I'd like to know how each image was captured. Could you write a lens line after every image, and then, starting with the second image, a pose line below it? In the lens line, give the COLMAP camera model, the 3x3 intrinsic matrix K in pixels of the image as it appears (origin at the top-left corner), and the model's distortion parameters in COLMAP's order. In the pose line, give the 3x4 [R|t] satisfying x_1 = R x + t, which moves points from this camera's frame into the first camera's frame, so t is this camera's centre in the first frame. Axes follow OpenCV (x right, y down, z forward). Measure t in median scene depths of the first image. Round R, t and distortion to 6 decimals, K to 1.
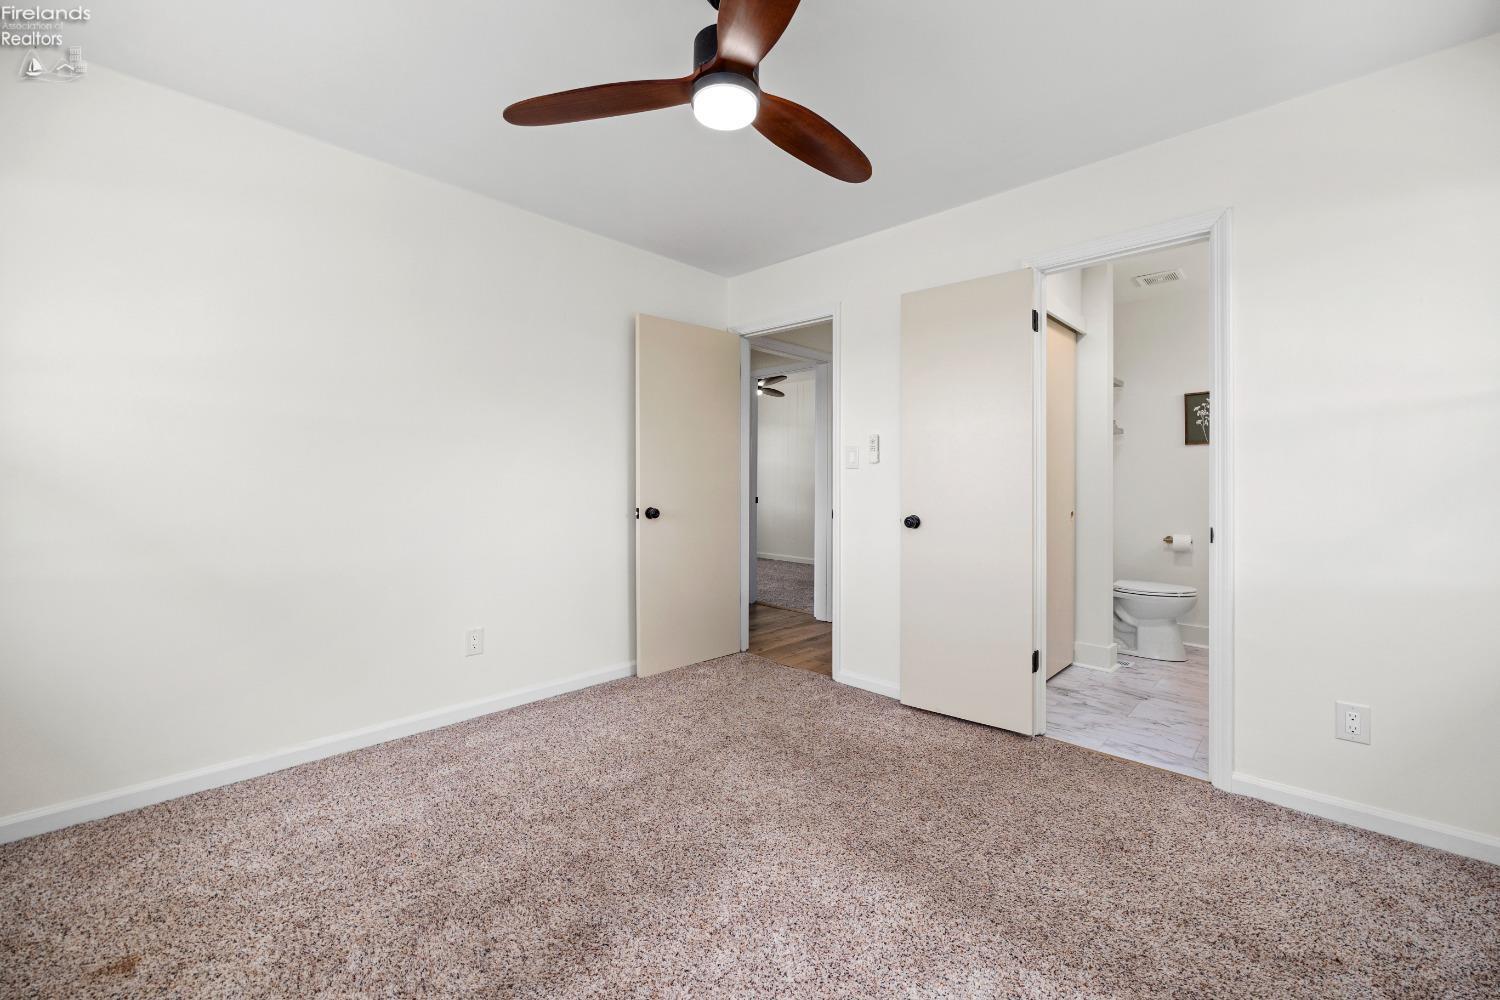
lens RADIAL K [[605.6, 0, 737.8], [0, 605.6, 499.6], [0, 0, 1]] dist [0.019504, -0.001042]
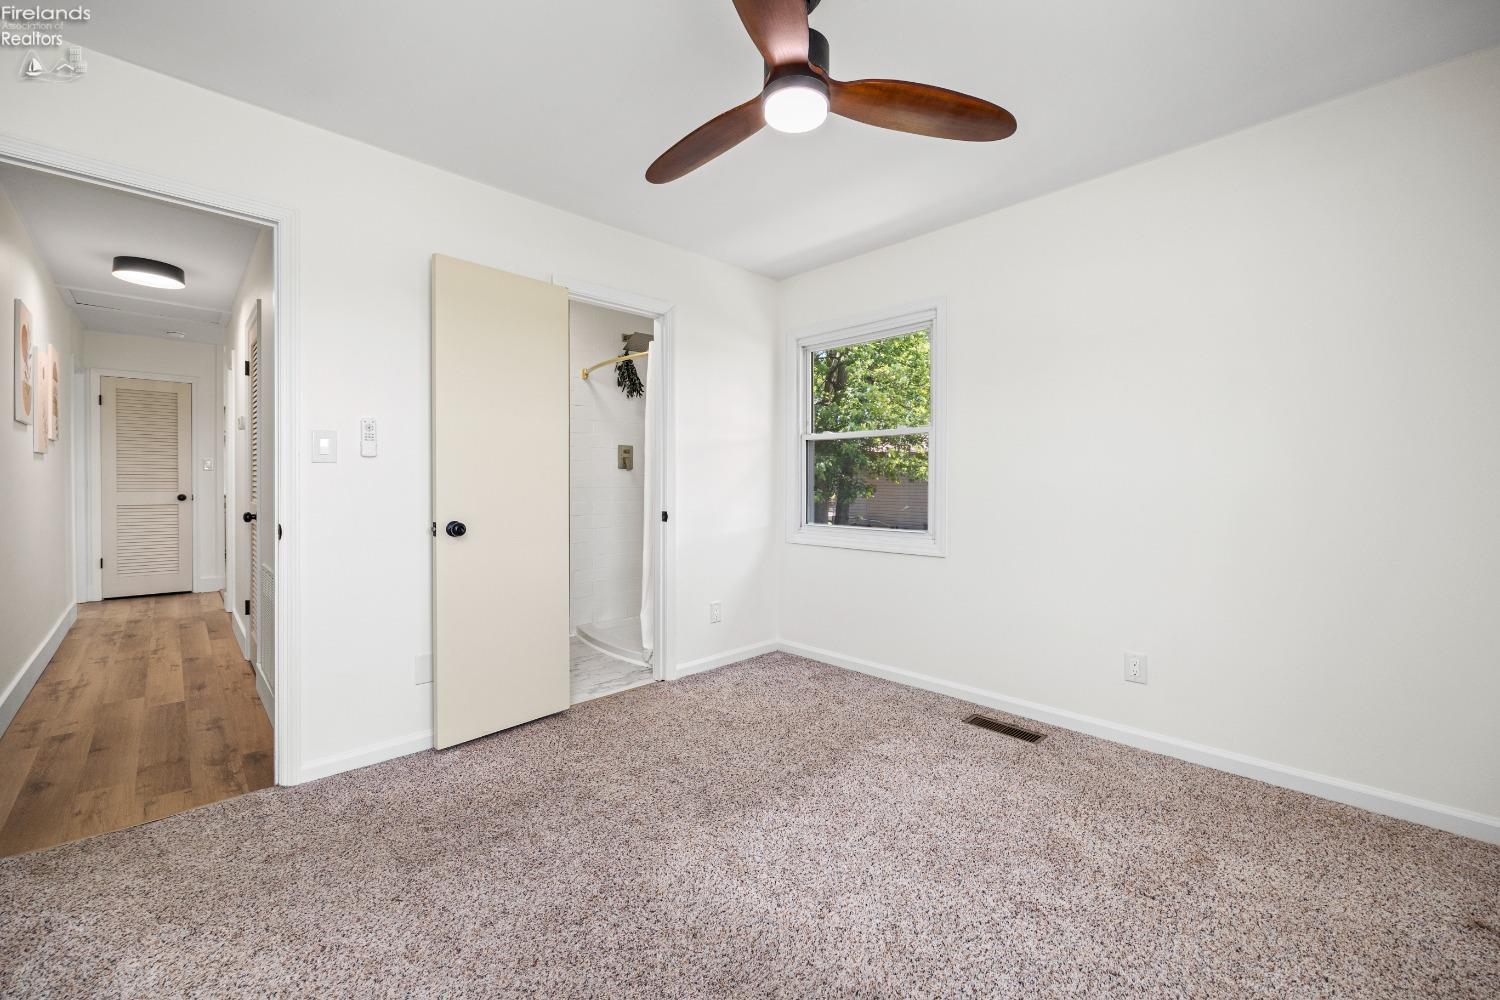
lens RADIAL K [[605.6, 0, 757.4], [0, 605.6, 487.6], [0, 0, 1]] dist [0.019504, -0.001042]
pose [[0.009855, 0.002301, 0.999949, -0.703853], [0.019734, 0.999802, -0.002495, -0.008957], [-0.999757, 0.019758, 0.009808, 0.709635]]
